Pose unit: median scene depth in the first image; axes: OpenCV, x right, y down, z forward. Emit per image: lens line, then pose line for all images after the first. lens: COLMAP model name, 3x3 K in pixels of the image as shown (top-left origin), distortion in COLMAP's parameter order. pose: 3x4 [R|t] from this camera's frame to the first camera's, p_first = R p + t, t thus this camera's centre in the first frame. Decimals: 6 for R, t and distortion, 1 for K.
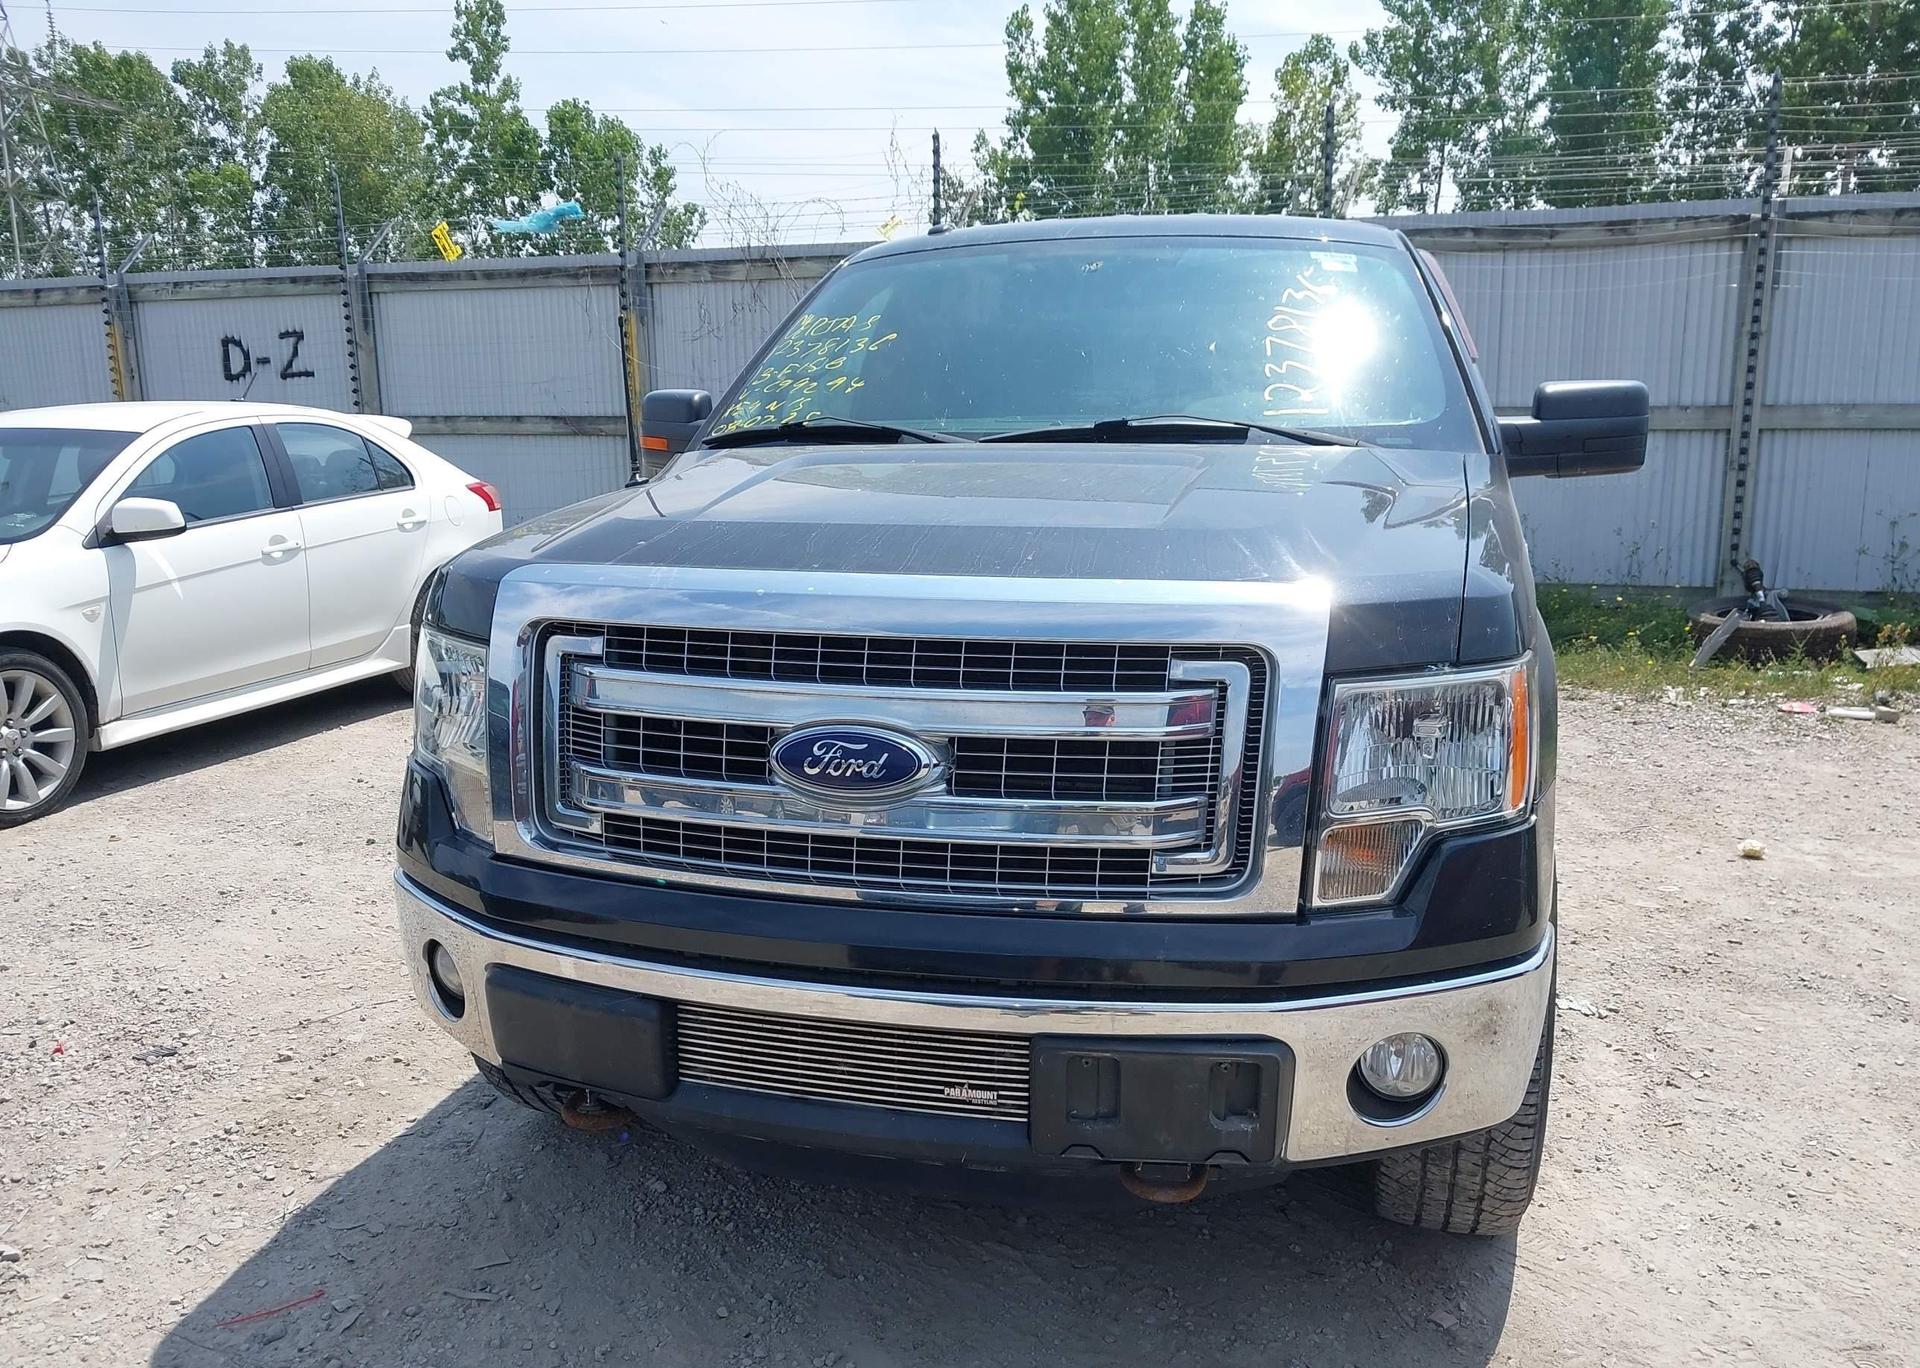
lens RADIAL K [[1508.0, 0, 960.1], [0, 1508.0, 706.0], [0, 0, 1]] dist [0.013048, -0.008785]
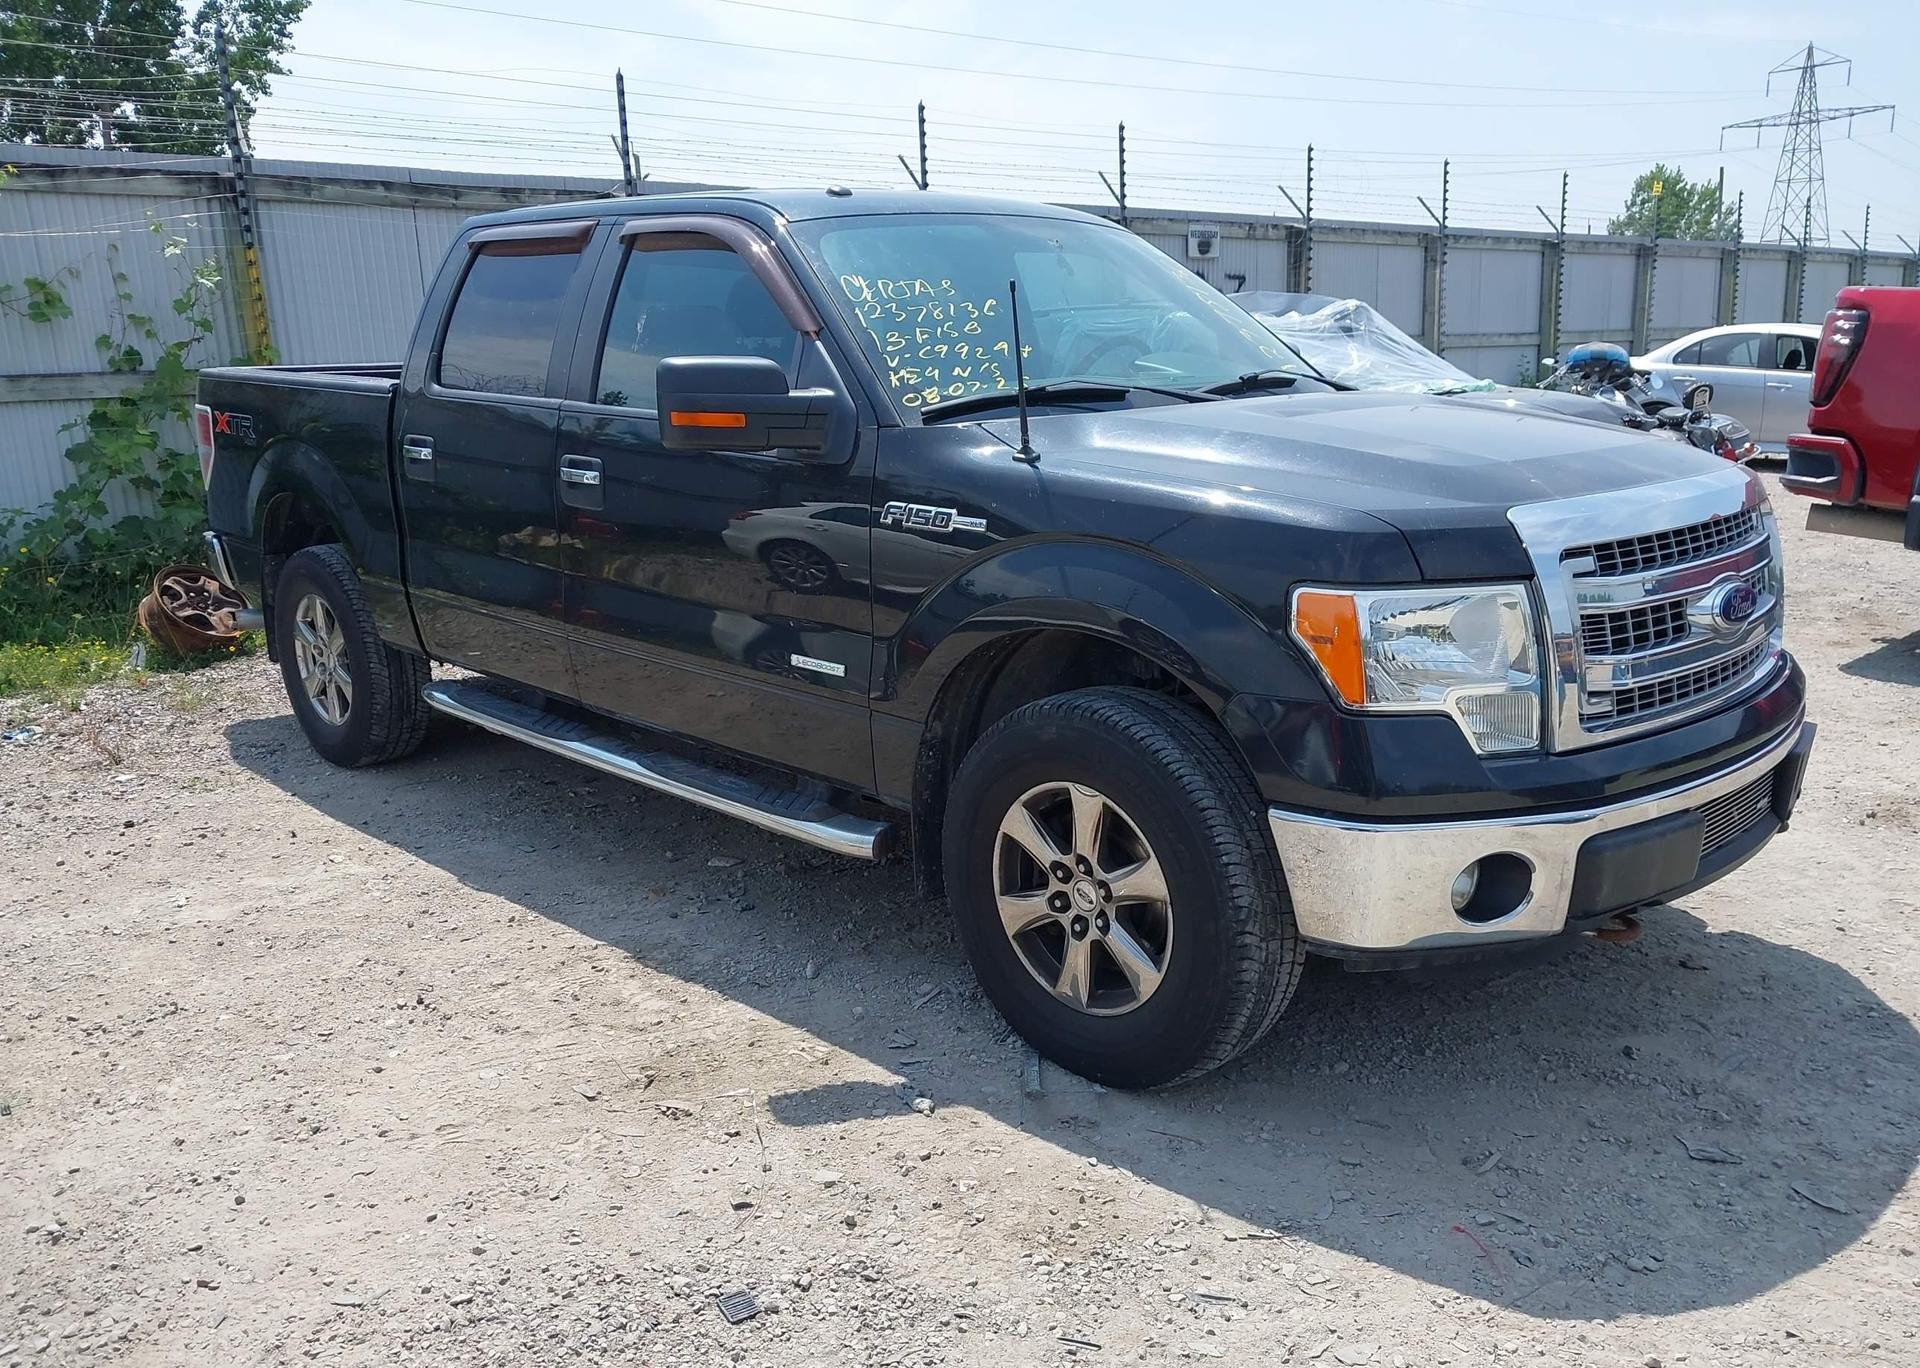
lens RADIAL K [[1517.1, 0, 960.0], [0, 1517.1, 684.0], [0, 0, 1]] dist [0.004617, 0.004320]
pose [[0.510108, -0.195373, 0.837627, -0.370190], [0.182480, 0.976273, 0.116583, -0.042961], [-0.840530, 0.093380, 0.533657, 0.184177]]
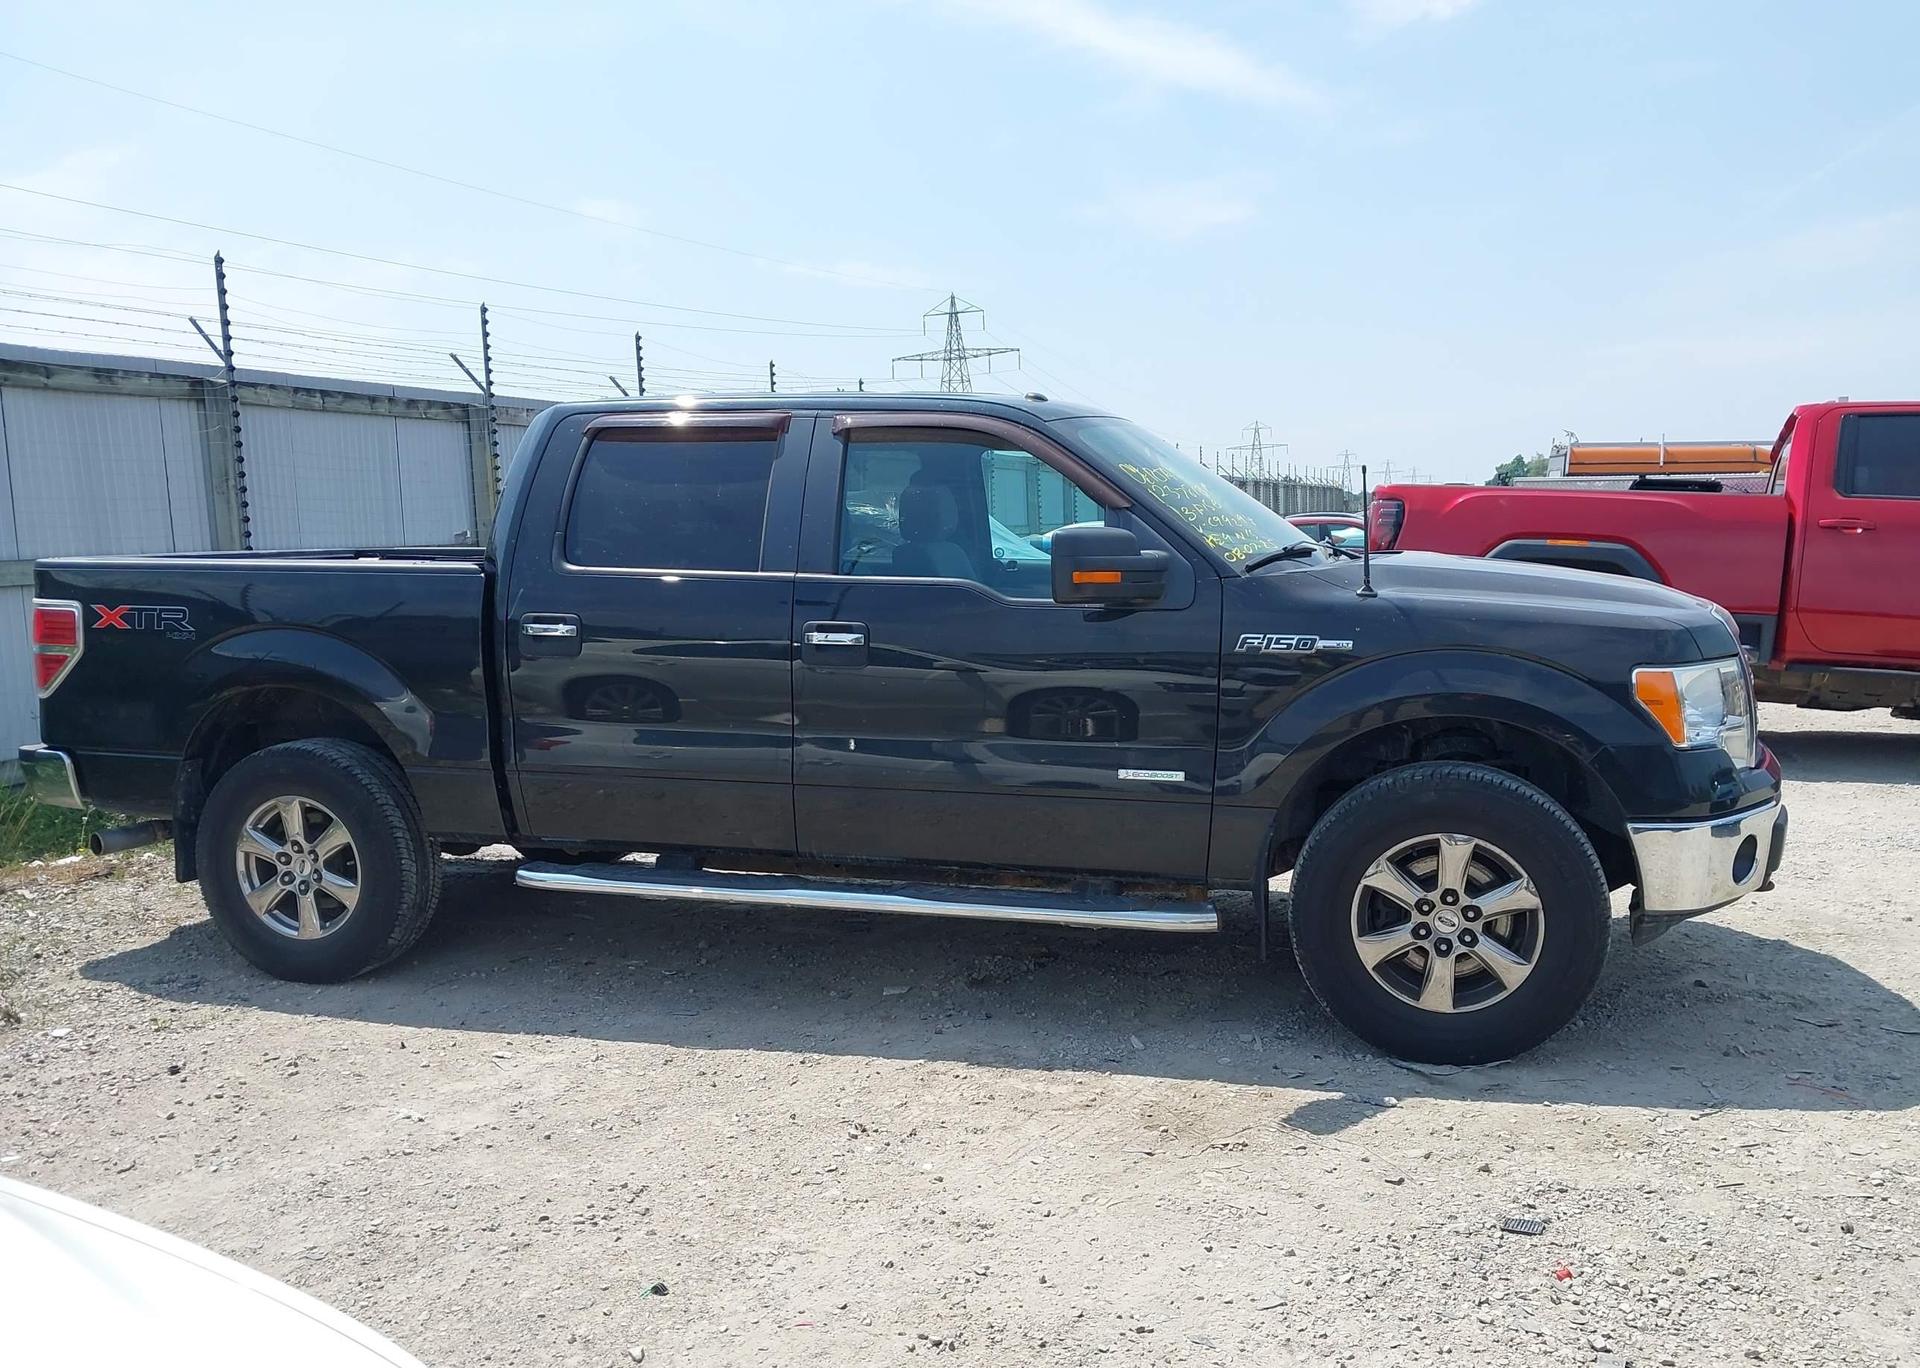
lens RADIAL K [[1541.1, 0, 919.2], [0, 1541.1, 689.0], [0, 0, 1]] dist [0.113213, -0.225799]
pose [[0.057593, -0.114573, 0.991744, -0.530313], [0.222698, 0.969836, 0.099109, -0.096293], [-0.973185, 0.215152, 0.081371, 0.438427]]
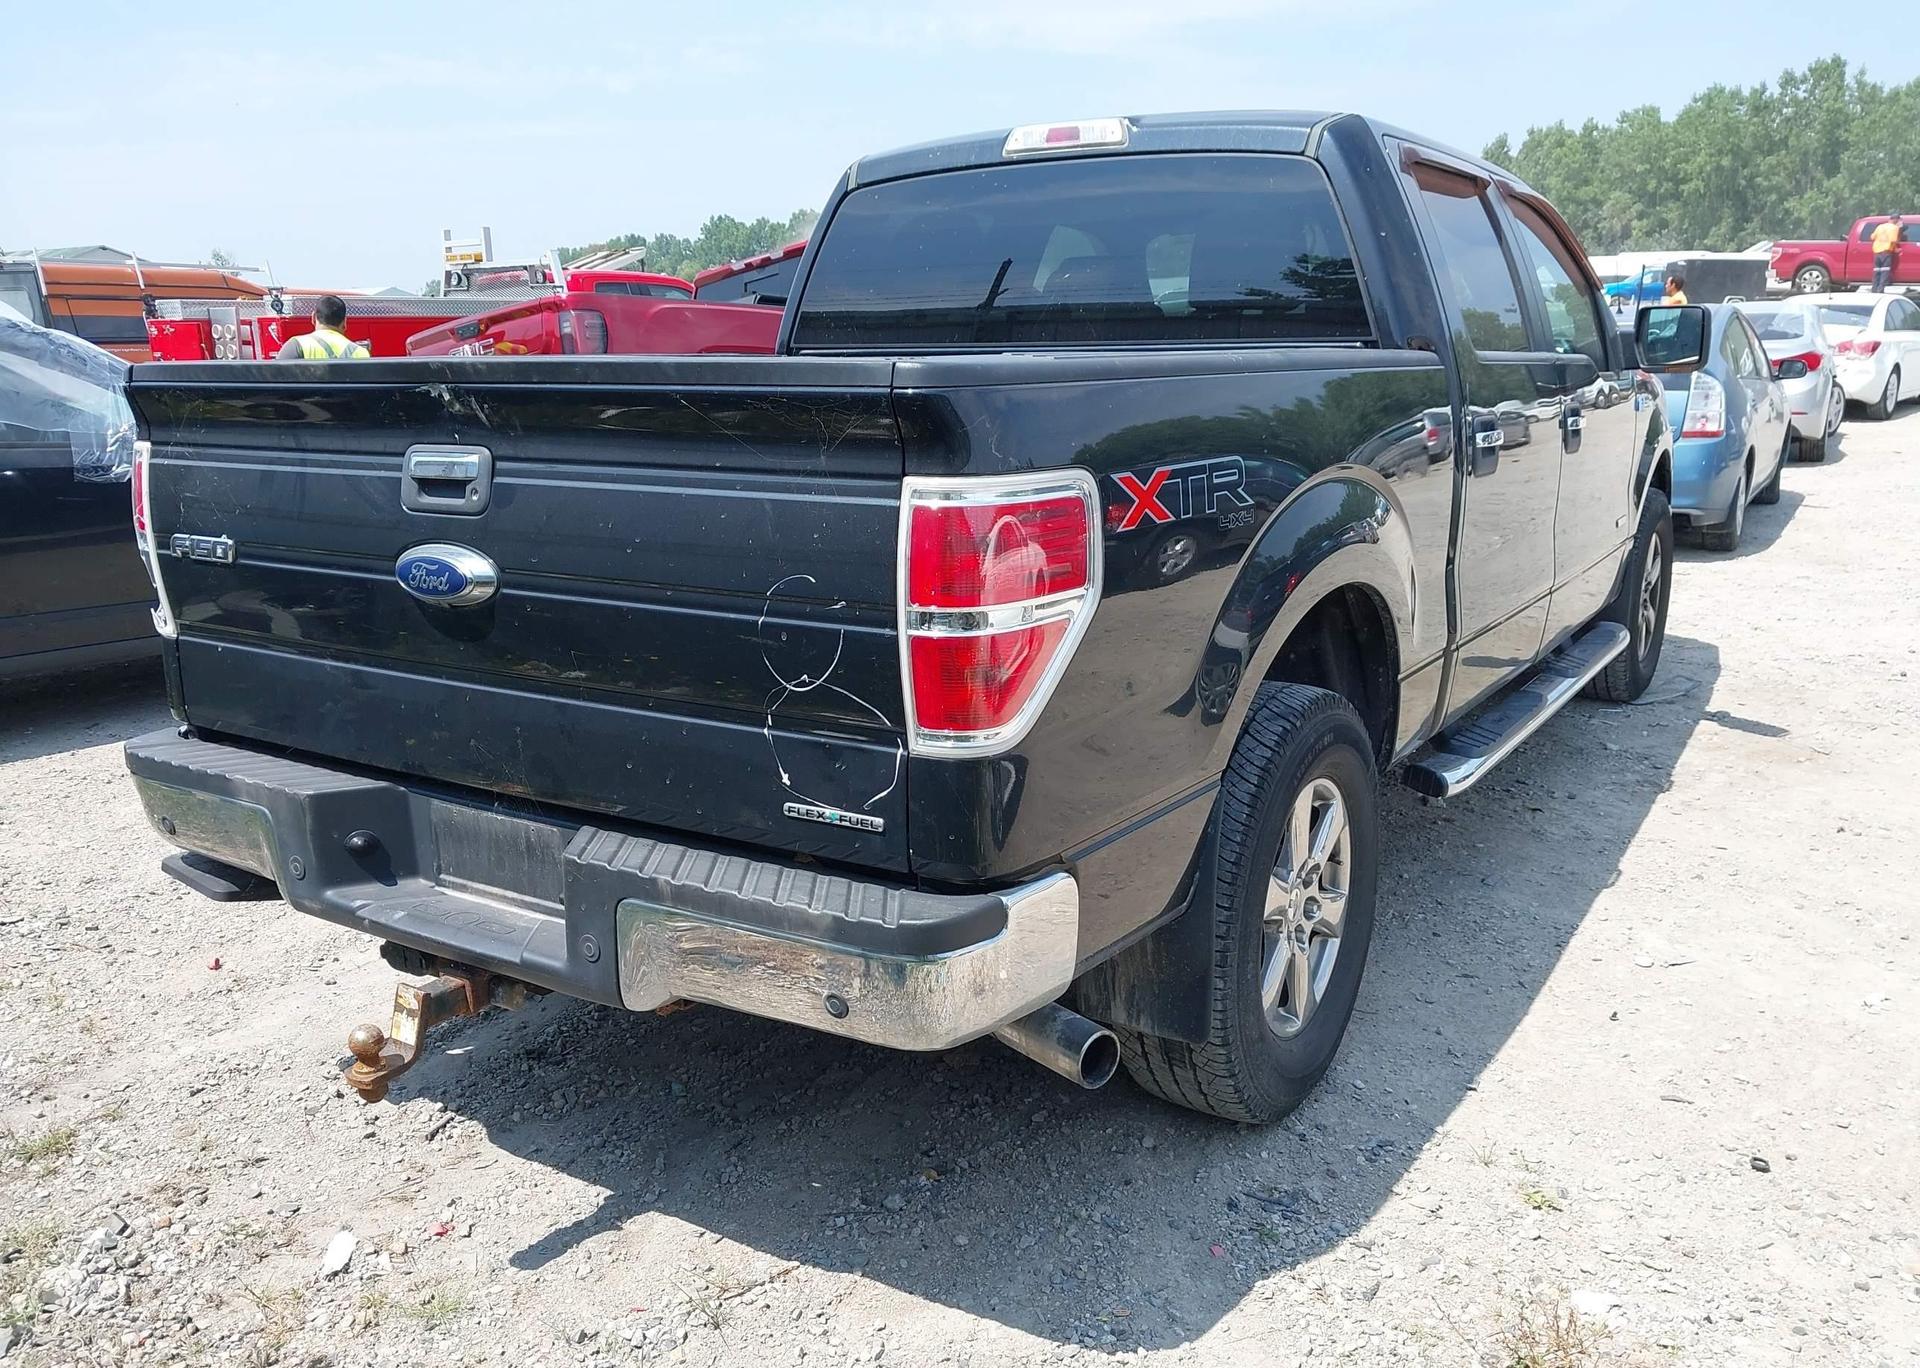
lens RADIAL K [[1599.3, 0, 938.1], [0, 1599.3, 684.7], [0, 0, 1]] dist [0.003787, -0.007907]
pose [[-0.949118, -0.042133, 0.312090, -0.020171], [0.090548, 0.912653, 0.398579, -0.204858], [-0.301623, 0.406558, -0.862400, 1.000459]]
